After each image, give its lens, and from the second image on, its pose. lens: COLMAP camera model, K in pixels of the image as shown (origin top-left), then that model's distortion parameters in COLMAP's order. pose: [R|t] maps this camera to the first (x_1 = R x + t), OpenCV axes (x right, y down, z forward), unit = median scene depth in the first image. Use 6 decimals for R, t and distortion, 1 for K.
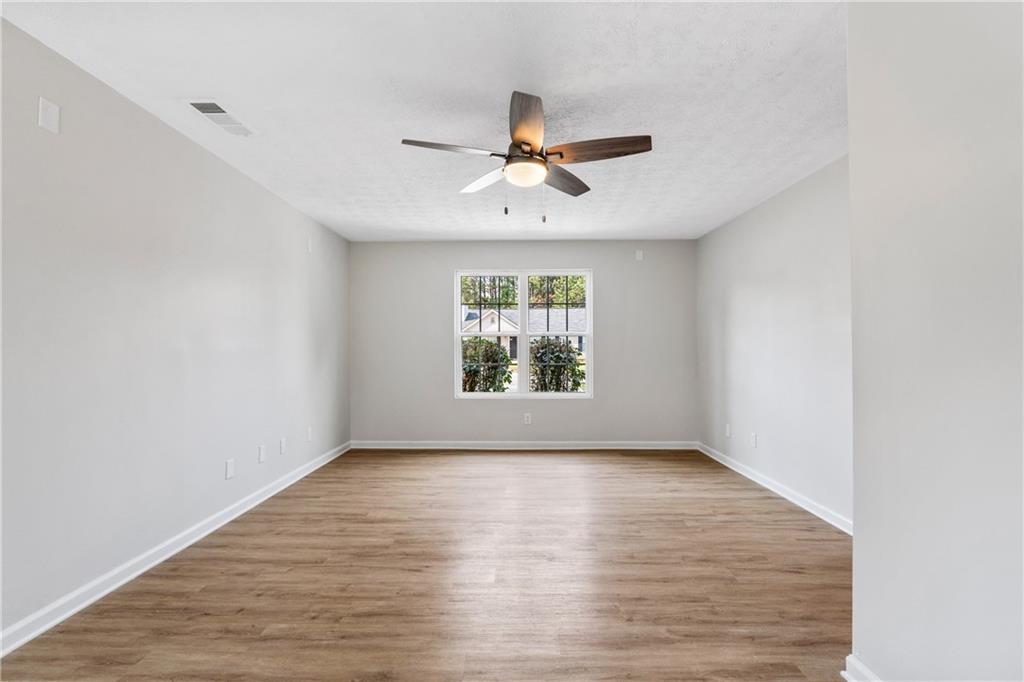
lens RADIAL K [[470.6, 0, 511.1], [0, 470.6, 344.5], [0, 0, 1]] dist [-0.002626, -0.000483]
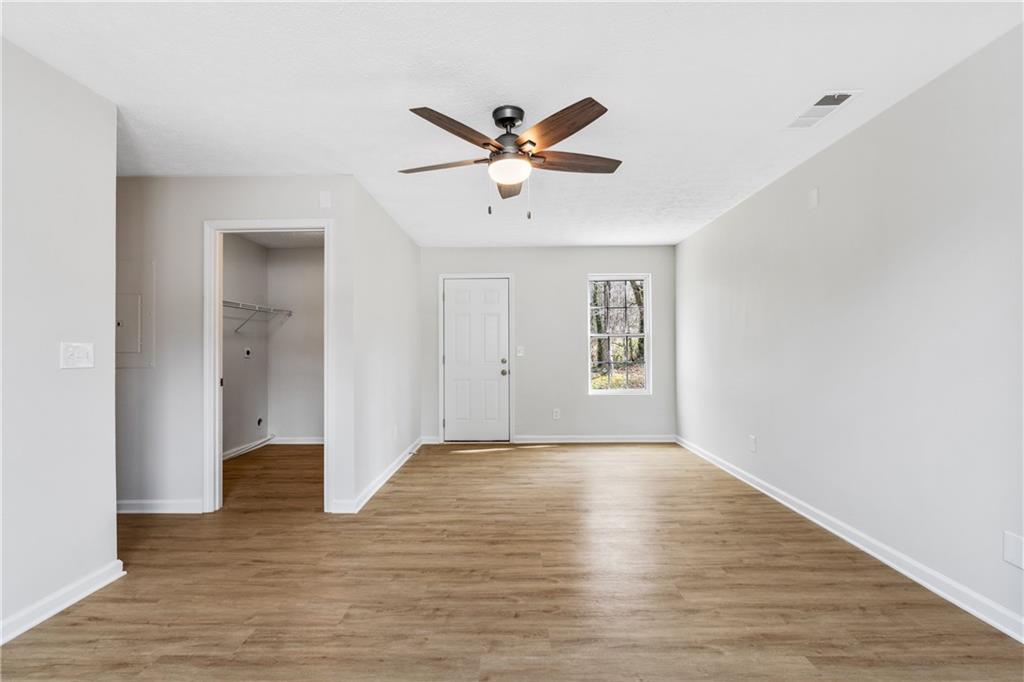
lens RADIAL K [[470.6, 0, 508.2], [0, 470.6, 336.9], [0, 0, 1]] dist [-0.002626, -0.000483]
pose [[-0.999945, 0.010089, -0.002832, 0.035767], [0.010182, 0.999329, -0.035183, 0.018889], [0.002475, -0.035210, -0.999377, 1.919435]]
